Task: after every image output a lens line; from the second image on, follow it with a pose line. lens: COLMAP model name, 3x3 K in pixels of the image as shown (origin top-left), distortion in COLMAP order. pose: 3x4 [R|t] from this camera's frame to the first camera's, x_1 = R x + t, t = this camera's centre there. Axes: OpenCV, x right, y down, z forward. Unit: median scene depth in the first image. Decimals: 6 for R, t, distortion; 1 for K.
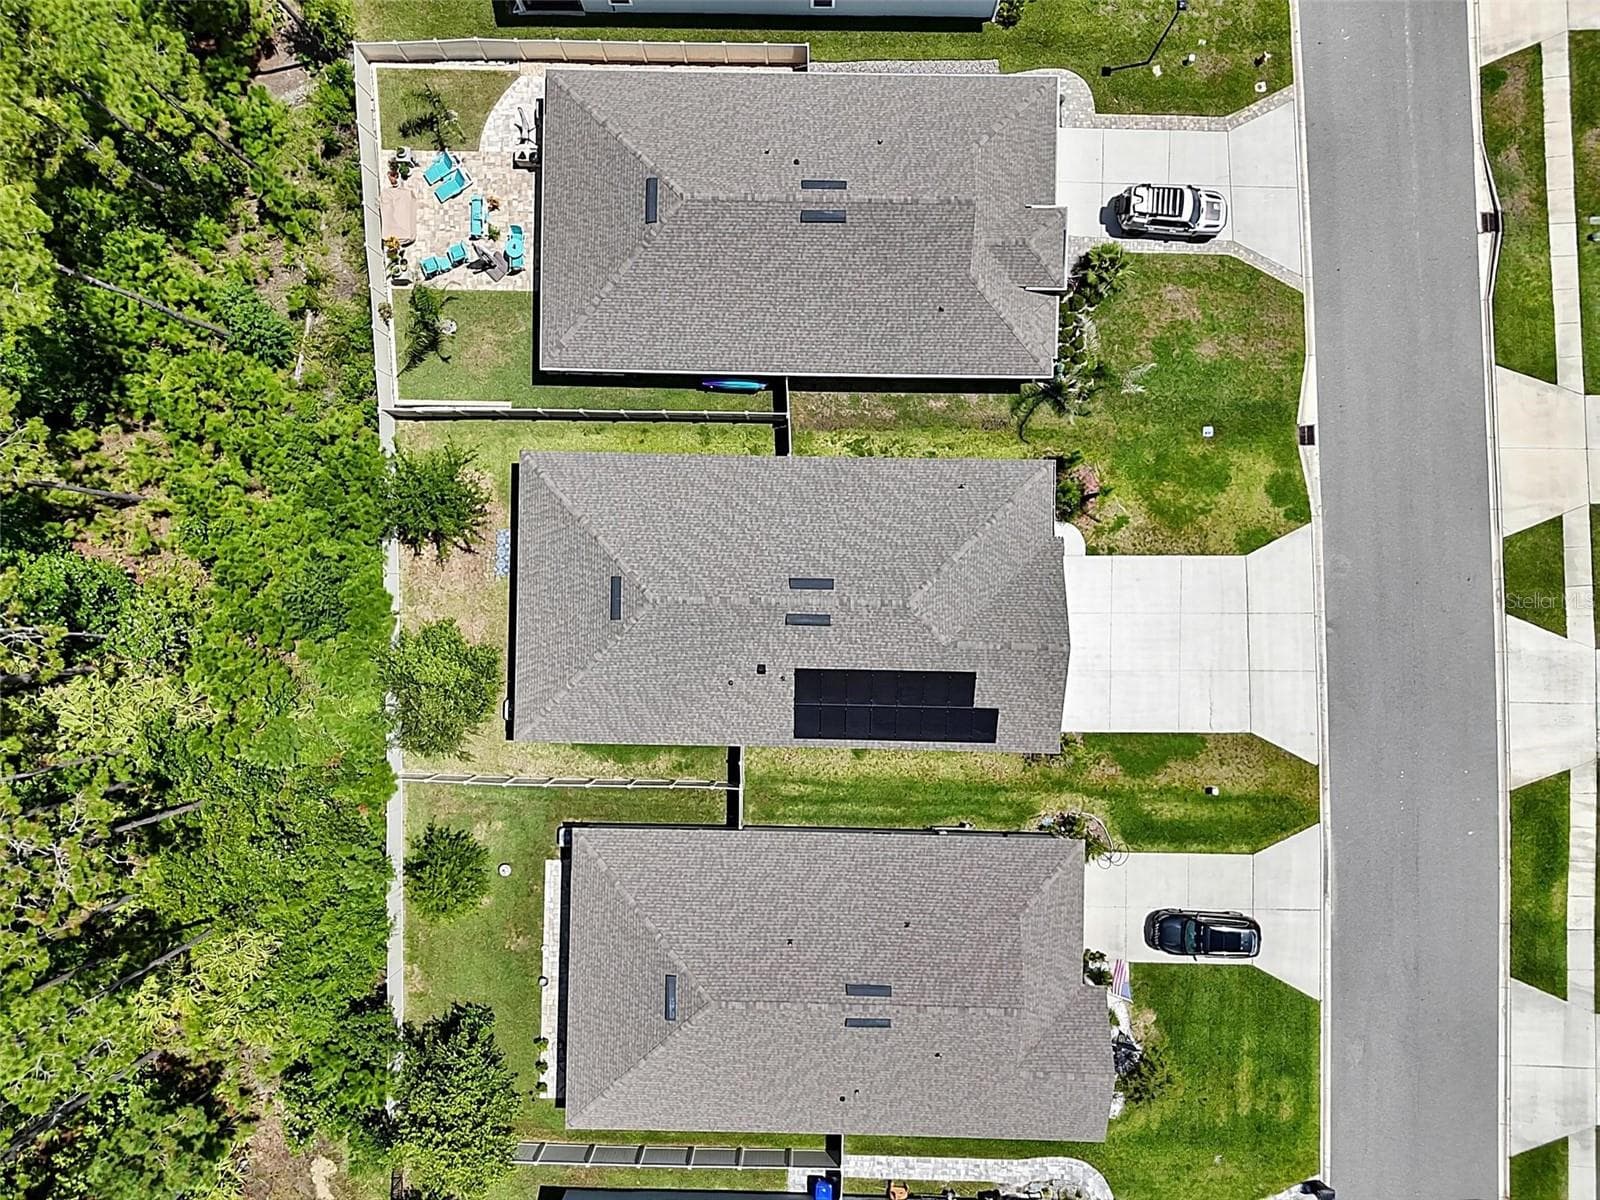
lens RADIAL K [[1184.2, 0, 800.0], [0, 1184.2, 600.0], [0, 0, 1]] dist [0.059989, -0.049757]
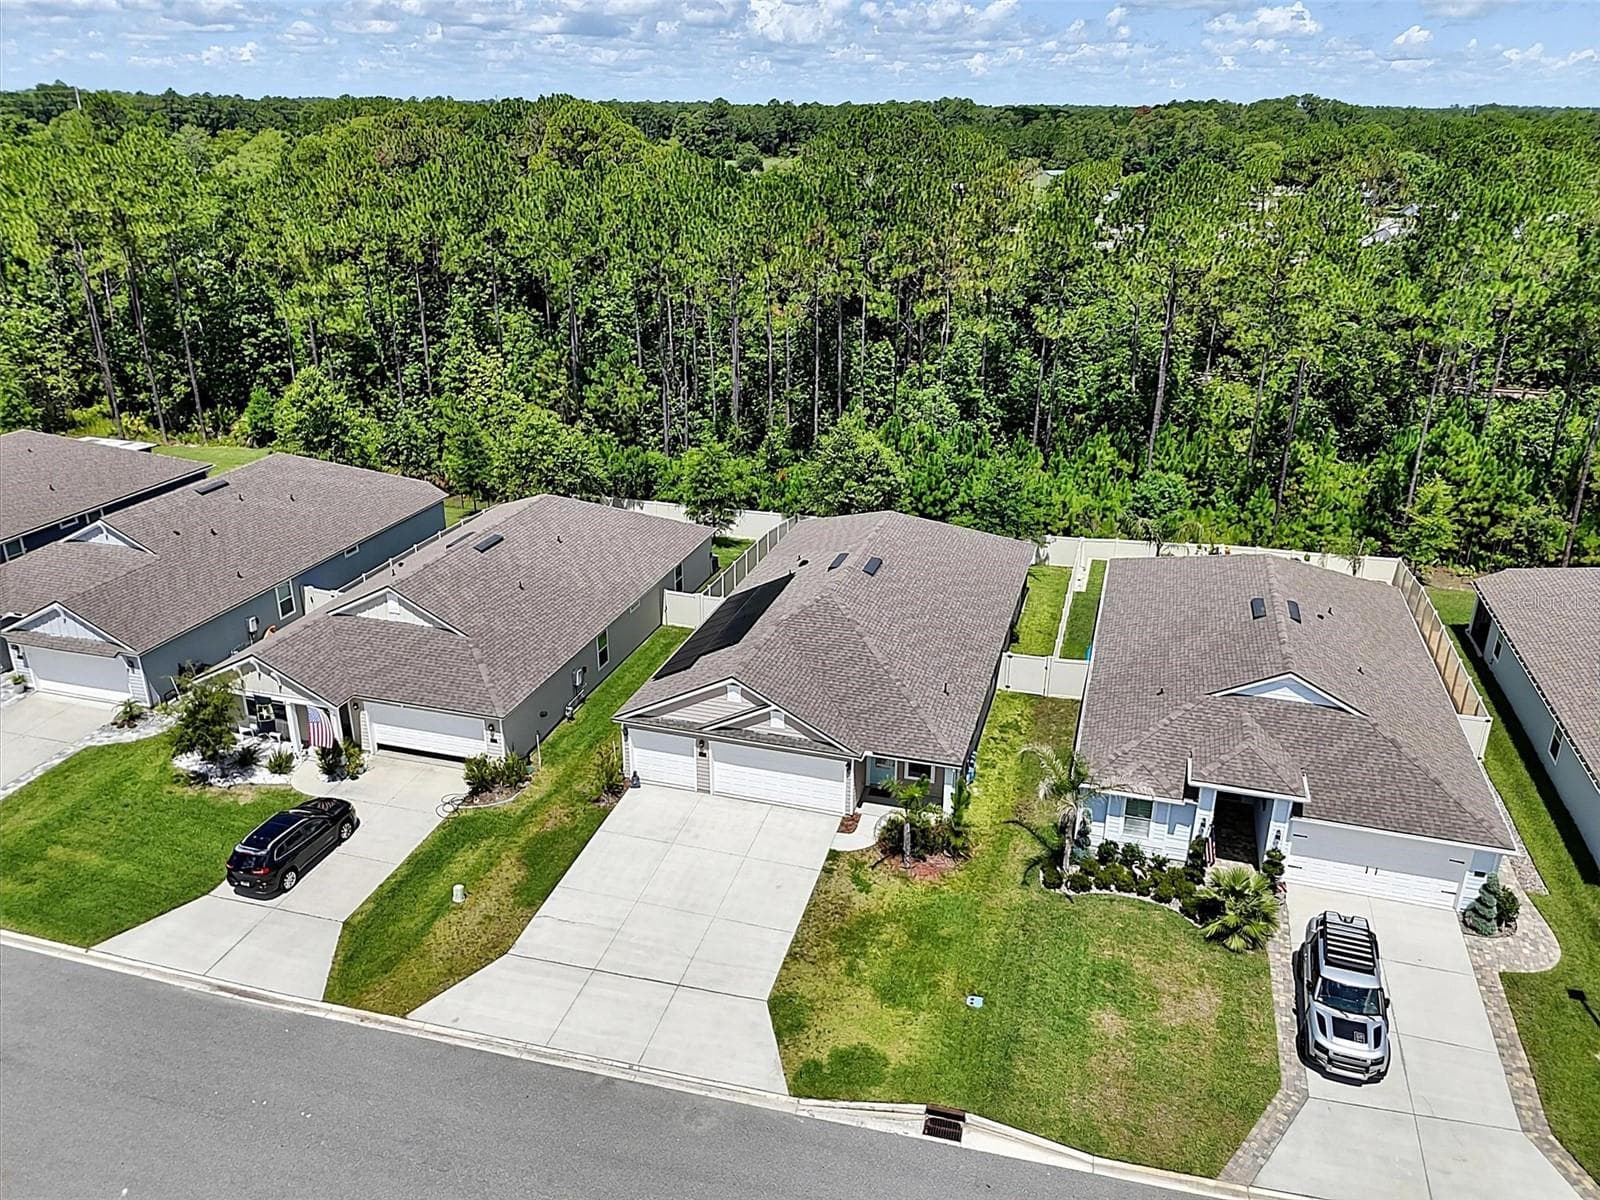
lens RADIAL K [[1184.2, 0, 800.0], [0, 1184.2, 600.0], [0, 0, 1]] dist [0.059989, -0.049757]
pose [[-0.268611, 0.373018, -0.888091, 0.844845], [-0.963248, -0.102677, 0.248216, -0.186963], [0.001402, 0.922125, 0.386889, 0.568617]]
